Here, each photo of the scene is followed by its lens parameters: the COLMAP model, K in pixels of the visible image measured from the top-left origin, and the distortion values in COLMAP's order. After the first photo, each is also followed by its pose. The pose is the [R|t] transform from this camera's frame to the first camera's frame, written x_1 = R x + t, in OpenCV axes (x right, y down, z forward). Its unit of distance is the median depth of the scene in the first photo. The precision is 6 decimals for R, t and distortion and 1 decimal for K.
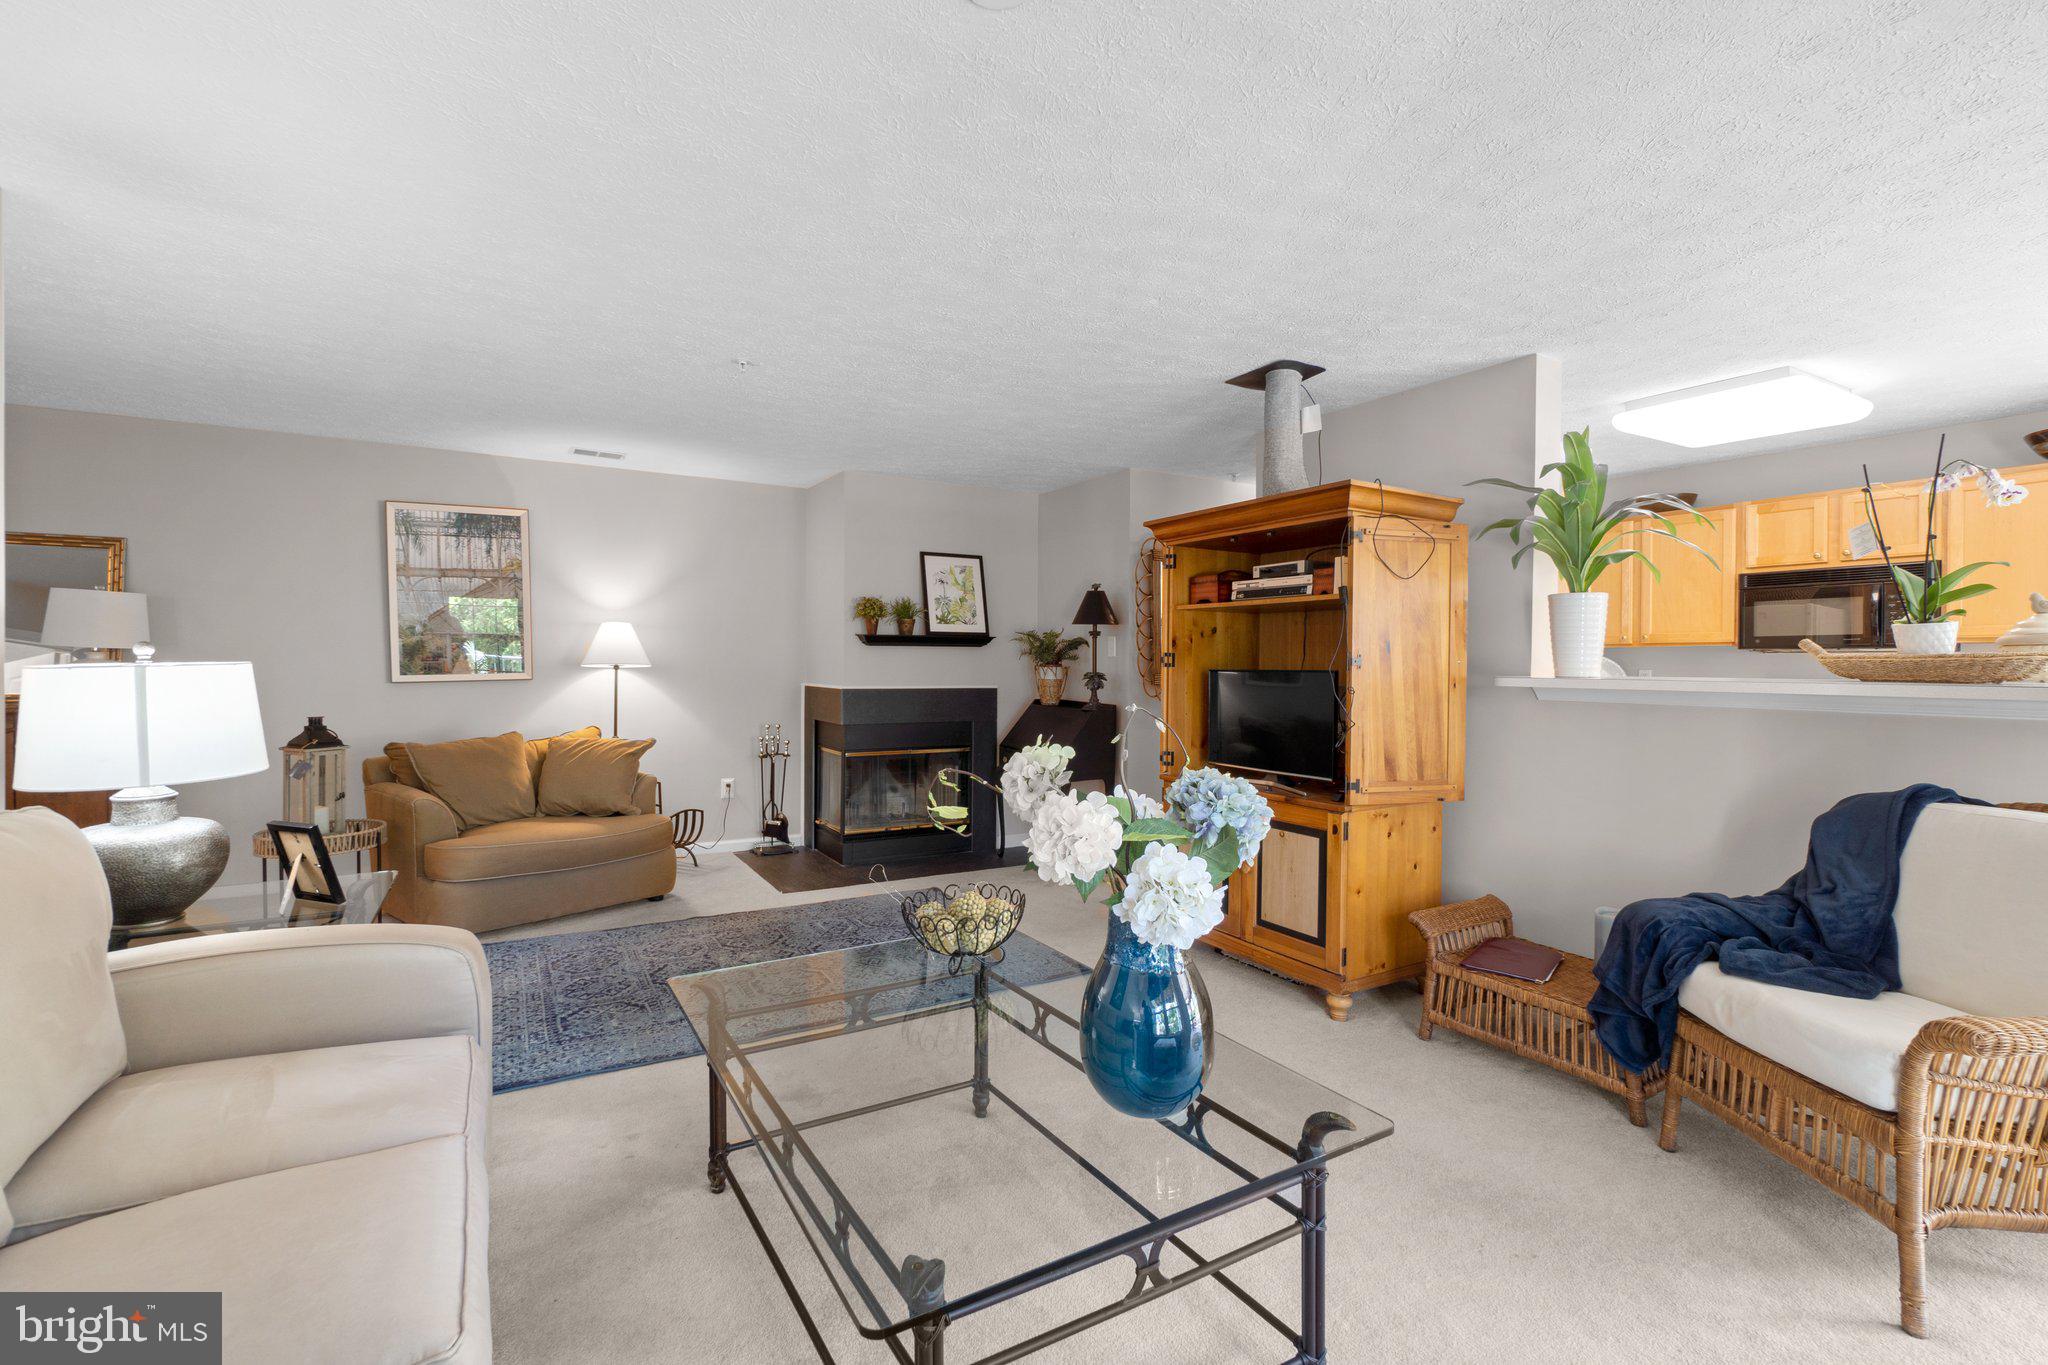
lens RADIAL K [[895.4, 0, 1016.3], [0, 895.4, 681.4], [0, 0, 1]] dist [0.004077, 0.000599]
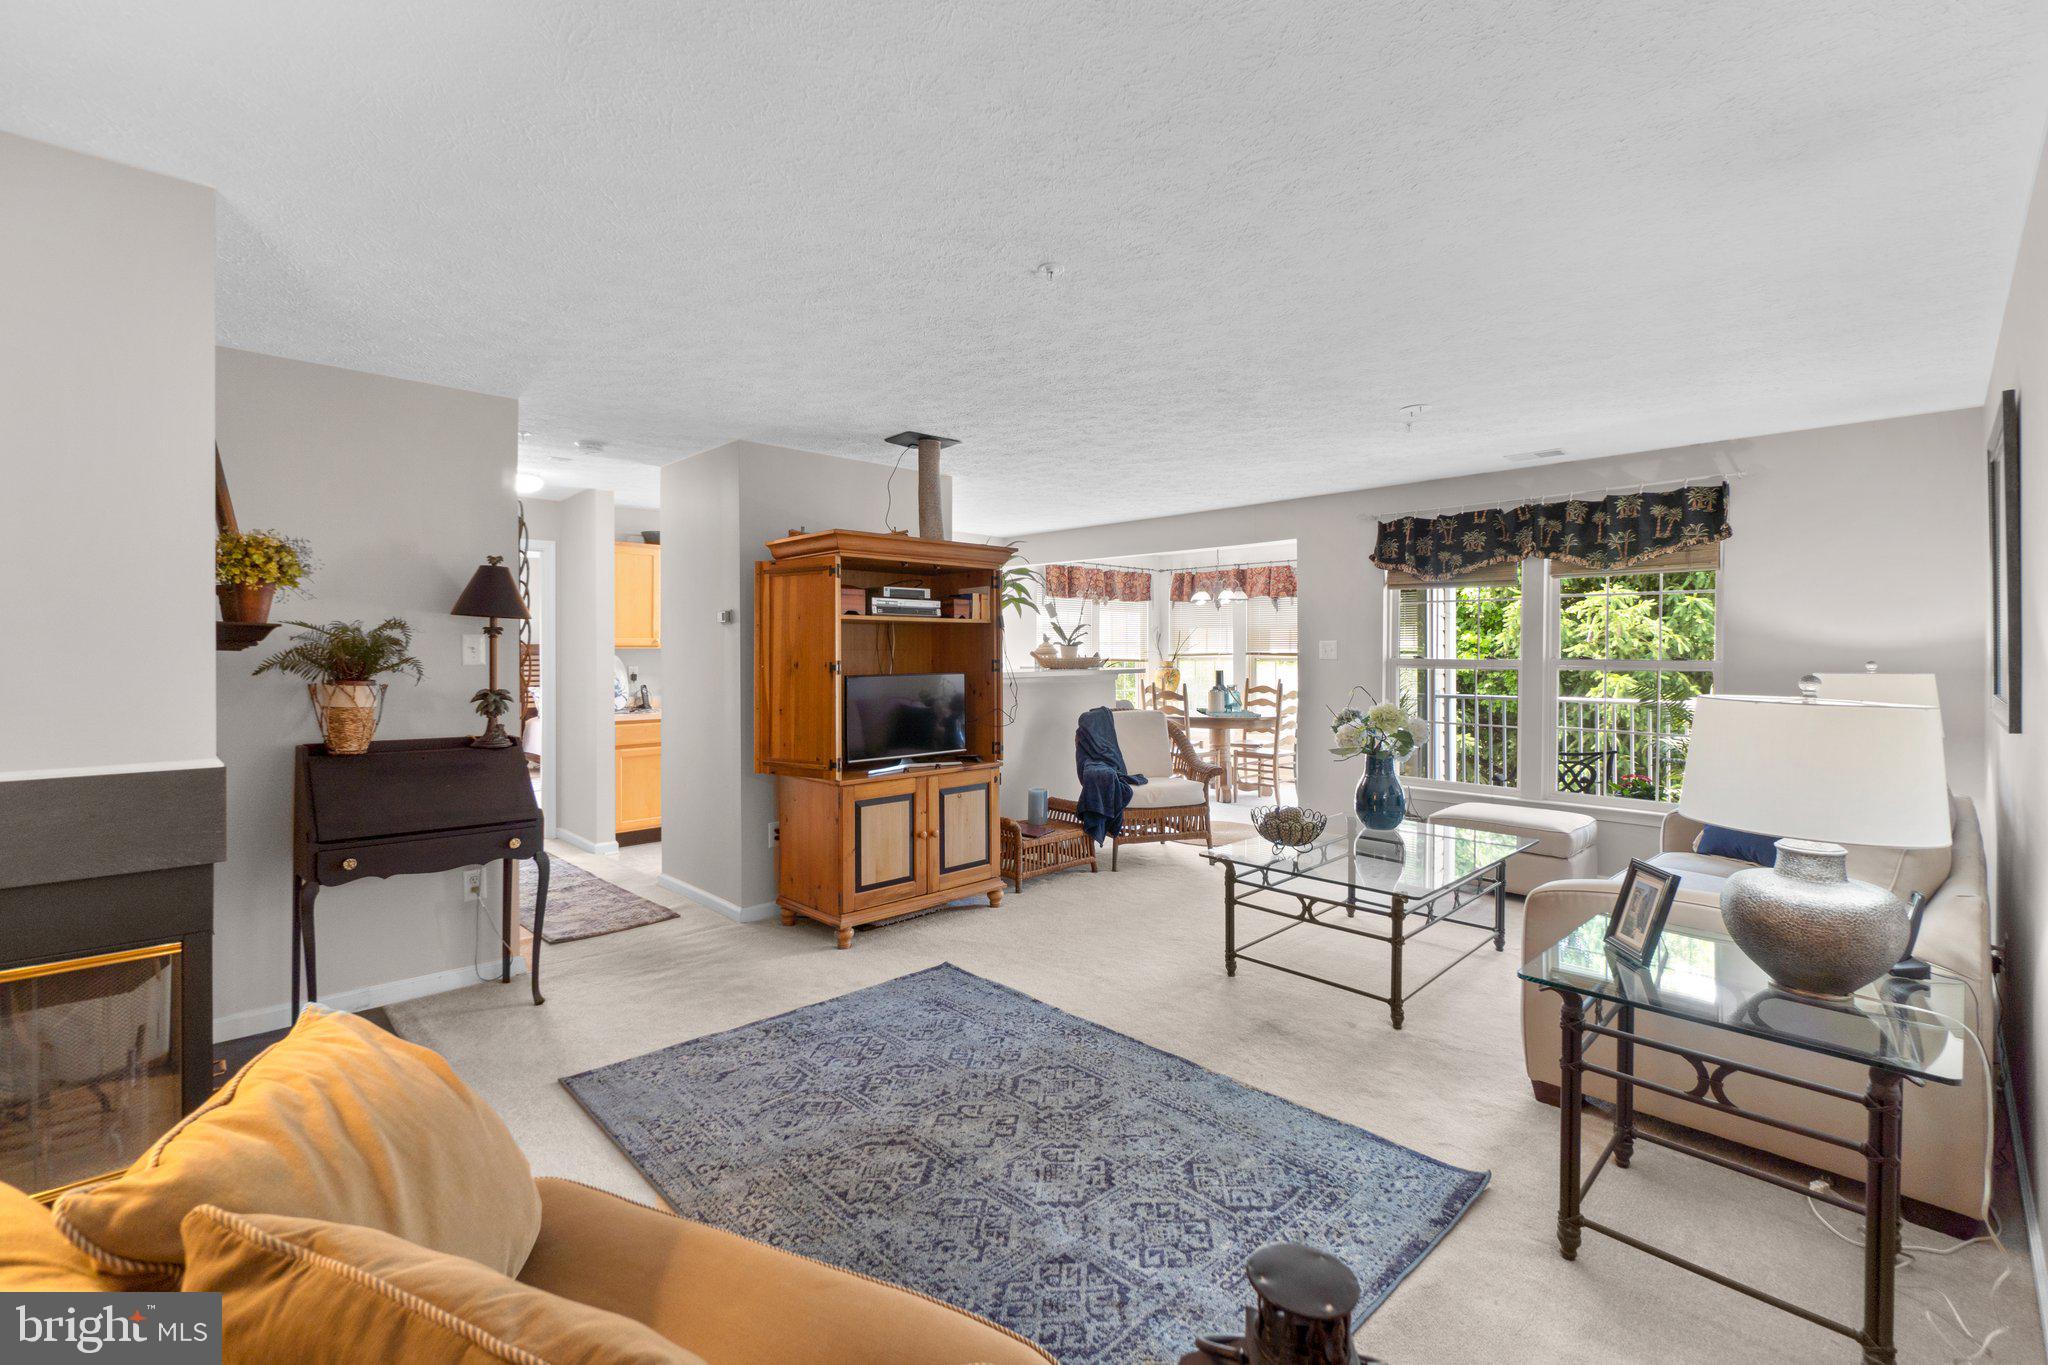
lens RADIAL K [[895.4, 0, 1028.3], [0, 895.4, 648.3], [0, 0, 1]] dist [0.004077, 0.000599]
pose [[-0.239972, 0.000215, 0.970780, -0.930122], [0.024261, 0.999689, 0.005776, -0.049630], [-0.970477, 0.024938, -0.239903, 1.103500]]
